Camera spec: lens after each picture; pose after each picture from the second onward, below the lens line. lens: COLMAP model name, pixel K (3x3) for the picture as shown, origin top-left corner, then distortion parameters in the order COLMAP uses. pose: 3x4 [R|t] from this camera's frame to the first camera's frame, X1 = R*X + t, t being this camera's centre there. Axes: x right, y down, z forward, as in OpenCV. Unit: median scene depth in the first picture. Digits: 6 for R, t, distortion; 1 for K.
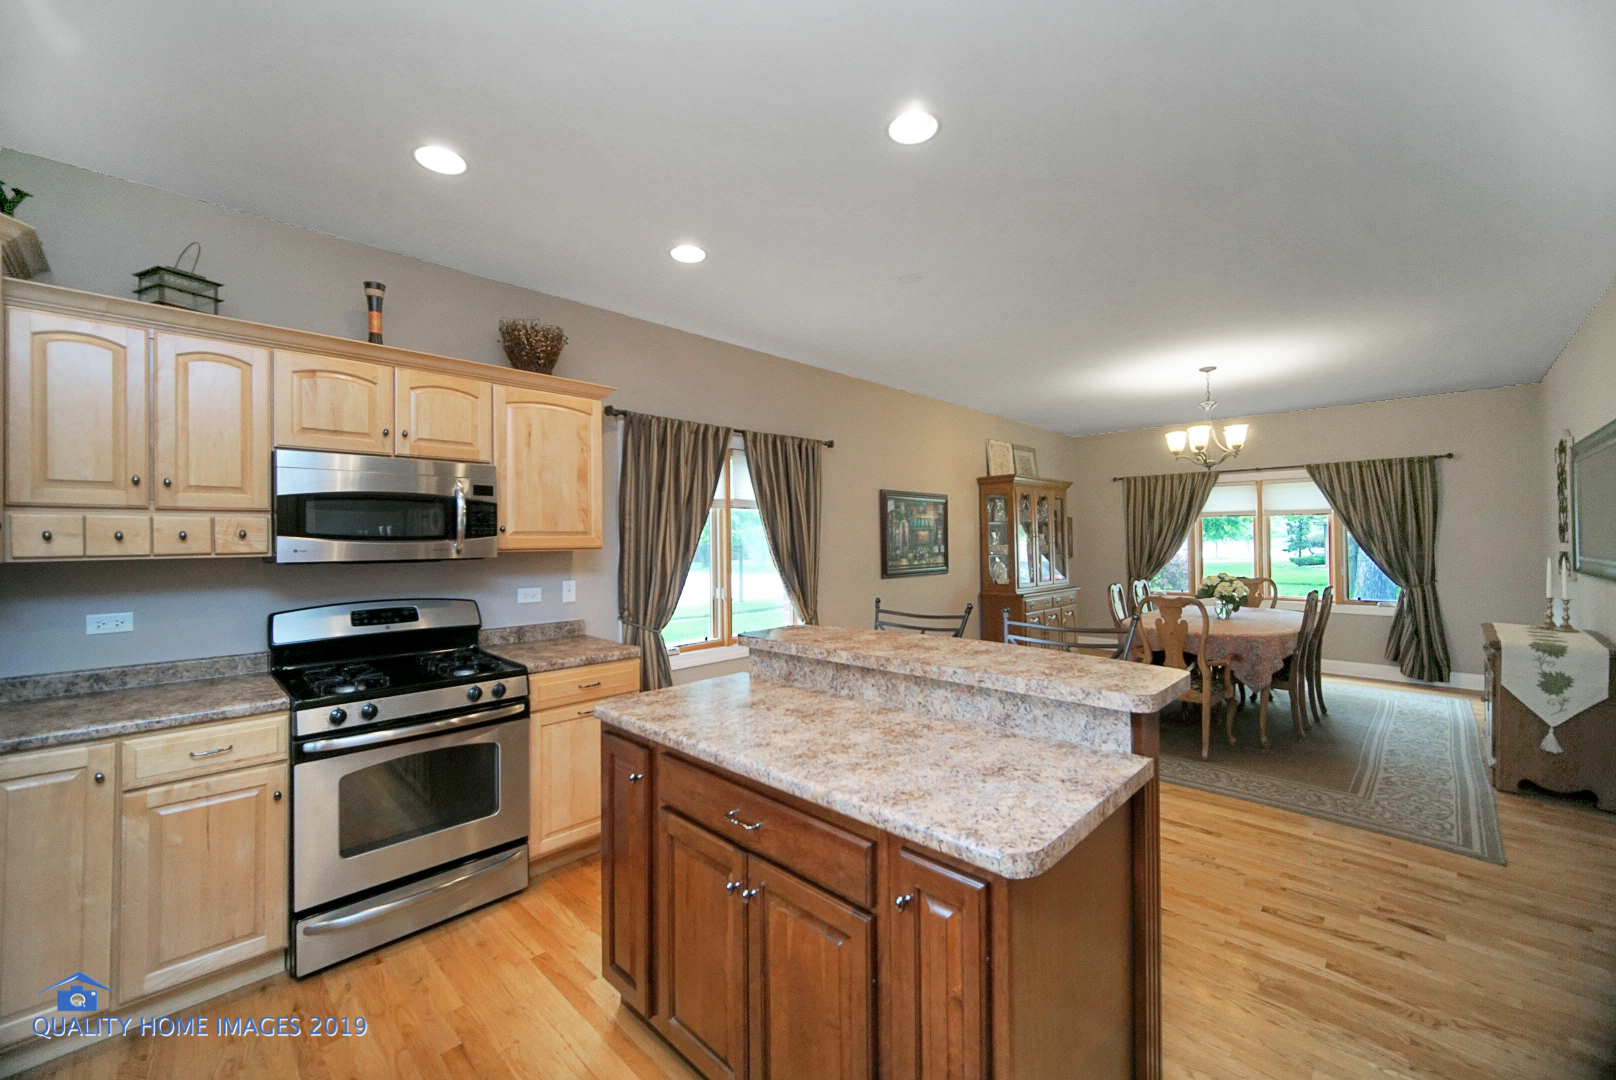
lens RADIAL K [[649.7, 0, 798.2], [0, 649.7, 533.8], [0, 0, 1]] dist [-0.002078, -0.000058]
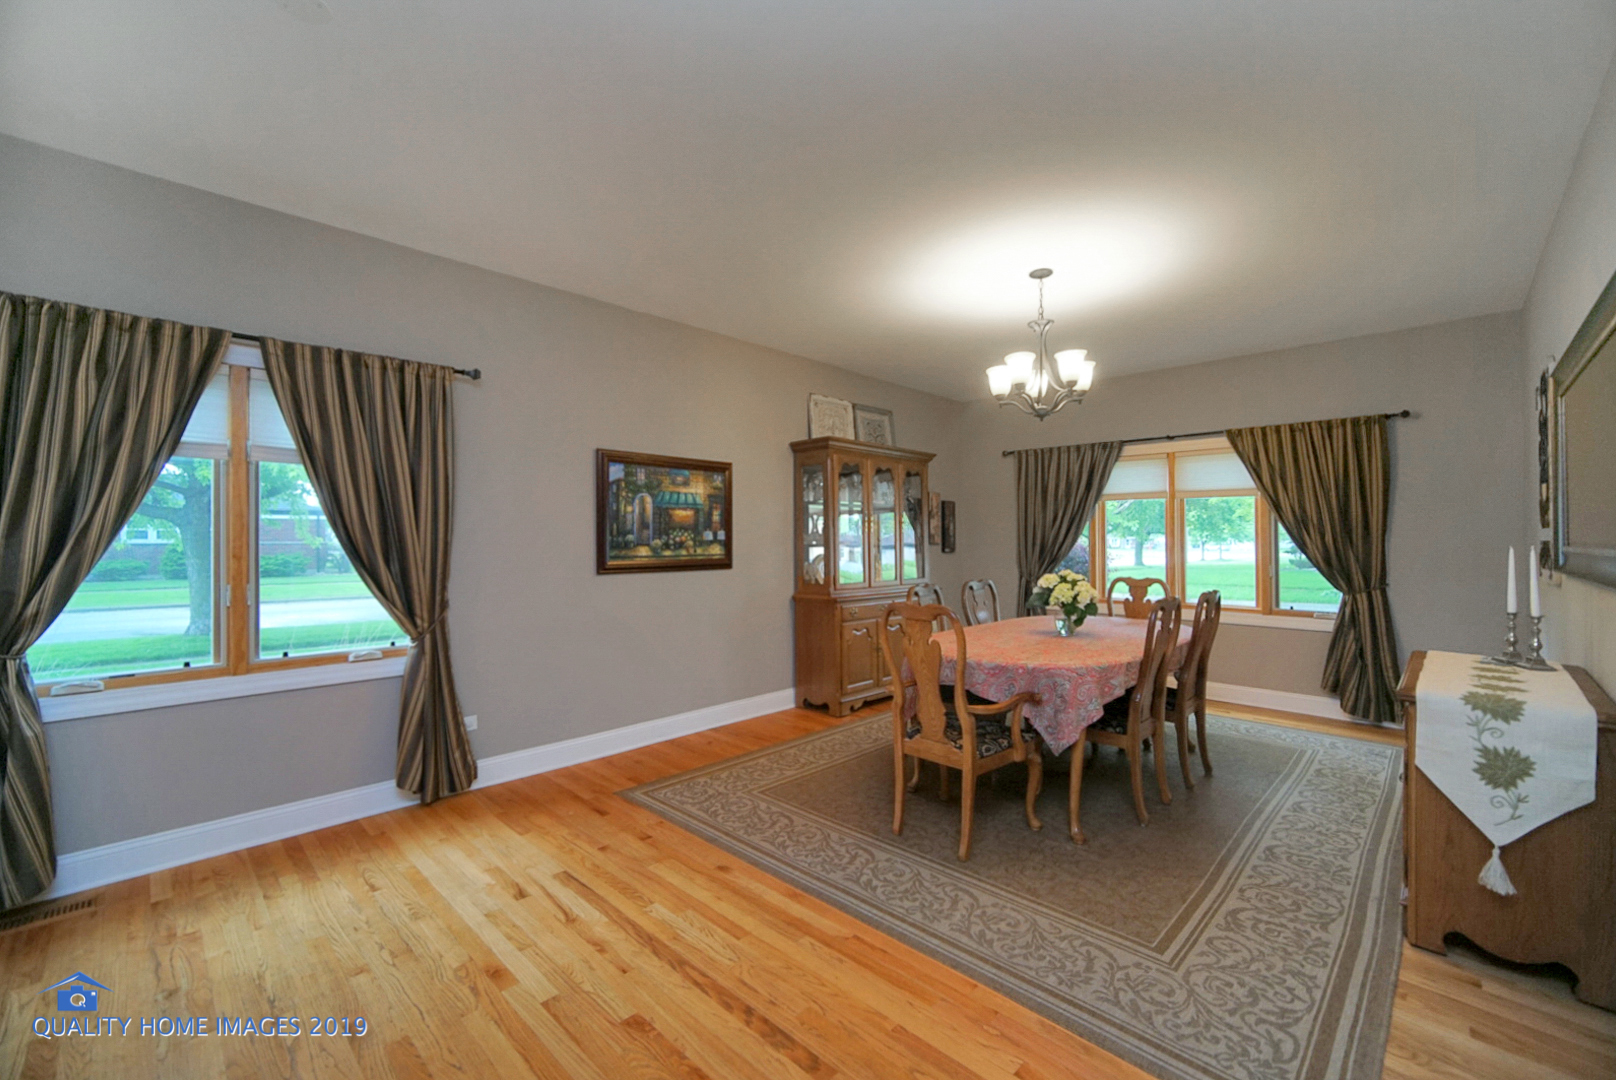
lens RADIAL K [[672.7, 0, 807.8], [0, 672.7, 532.4], [0, 0, 1]] dist [0.000679, -0.000110]
pose [[0.999915, 0.009155, 0.009310, 0.349332], [-0.009162, 0.999958, 0.000712, 0.020467], [-0.009303, -0.000797, 0.999956, 0.264685]]
